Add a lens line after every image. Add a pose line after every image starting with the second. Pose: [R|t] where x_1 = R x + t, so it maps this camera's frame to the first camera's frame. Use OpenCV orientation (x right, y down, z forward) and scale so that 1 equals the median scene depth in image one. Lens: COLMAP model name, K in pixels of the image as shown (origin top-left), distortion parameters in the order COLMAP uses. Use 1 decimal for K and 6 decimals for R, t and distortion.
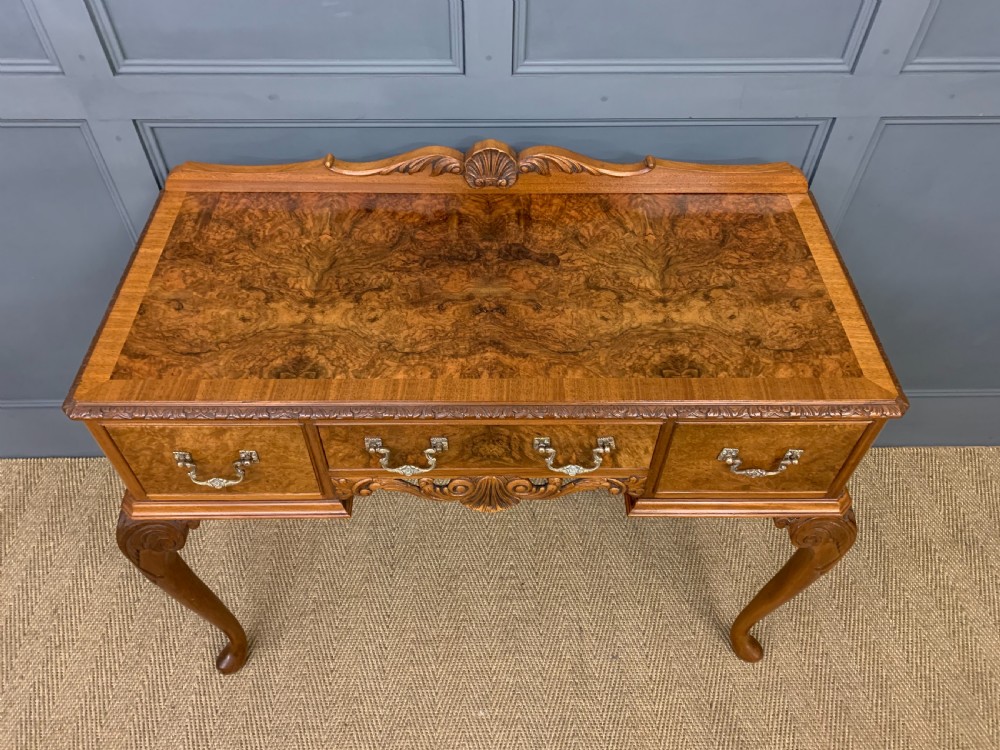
lens RADIAL K [[762.4, 0, 495.7], [0, 762.4, 372.1], [0, 0, 1]] dist [0.037517, -0.015362]
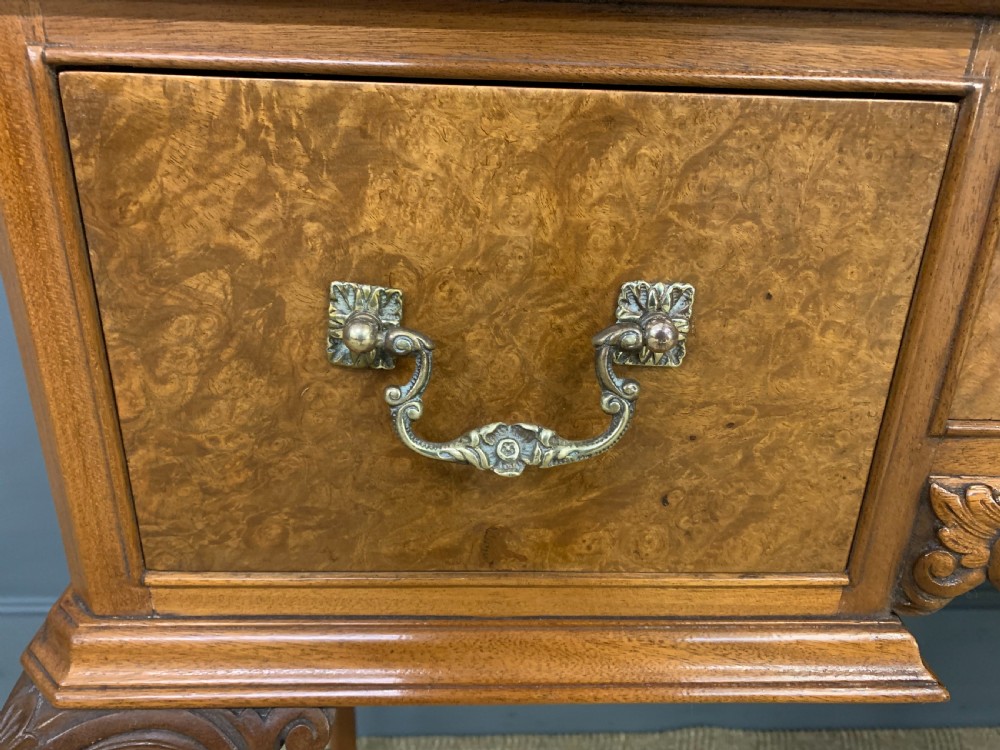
lens RADIAL K [[782.6, 0, 491.0], [0, 782.6, 374.3], [0, 0, 1]] dist [-0.005937, -0.006493]
pose [[0.999760, 0.004435, 0.021435, -0.344660], [0.005507, 0.896805, -0.442393, 0.207639], [-0.021184, 0.442405, 0.896565, 0.735238]]
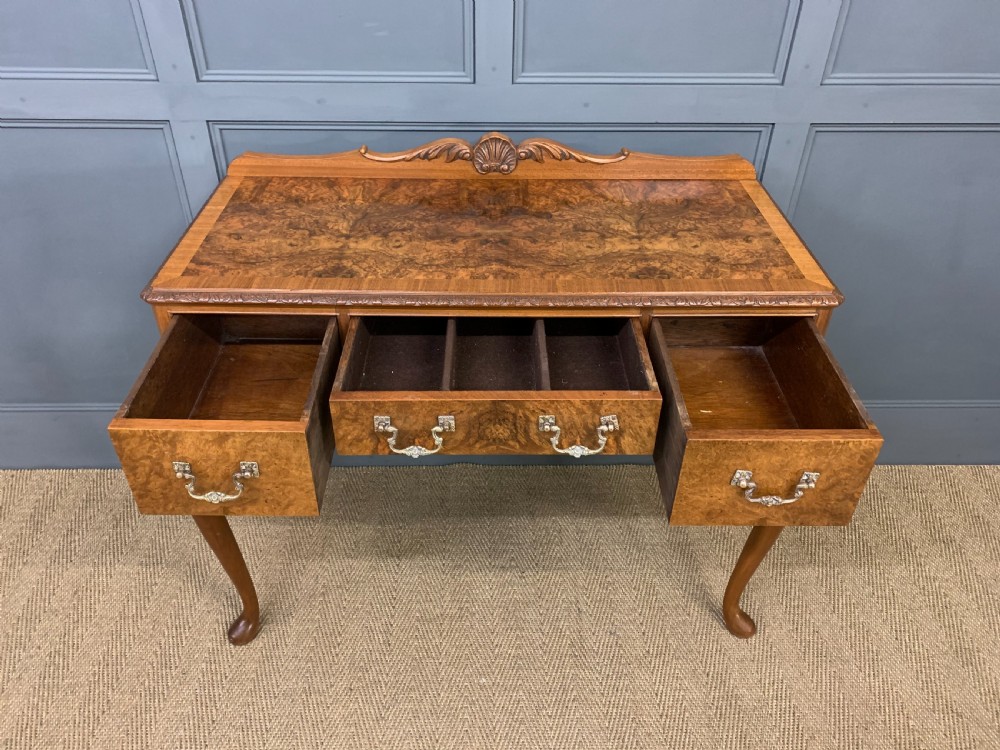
lens RADIAL K [[759.9, 0, 493.3], [0, 759.9, 370.8], [0, 0, 1]] dist [0.055016, -0.043578]
pose [[0.999996, 0.002393, -0.001208, -0.007524], [-0.002603, 0.974494, -0.224400, 0.367646], [0.000640, 0.224402, 0.974496, -0.122223]]
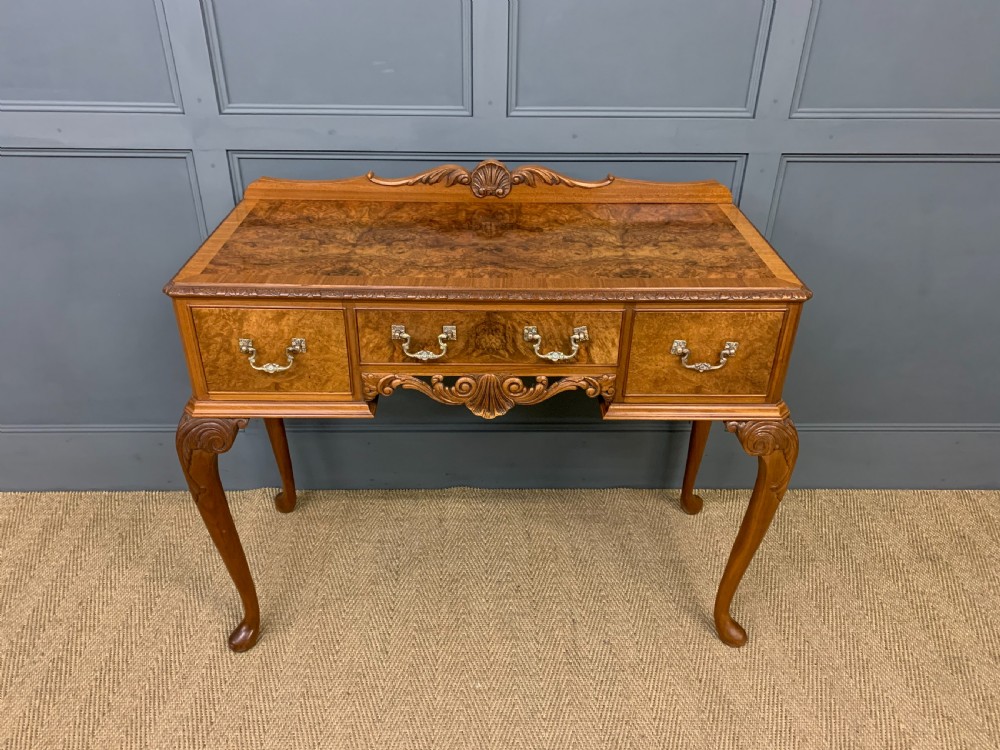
lens RADIAL K [[755.9, 0, 492.8], [0, 755.9, 374.0], [0, 0, 1]] dist [0.068572, -0.059441]
pose [[0.999990, 0.003324, -0.003081, 0.001750], [-0.004132, 0.948016, -0.318197, 0.506973], [0.001863, 0.318206, 0.948020, -0.156508]]
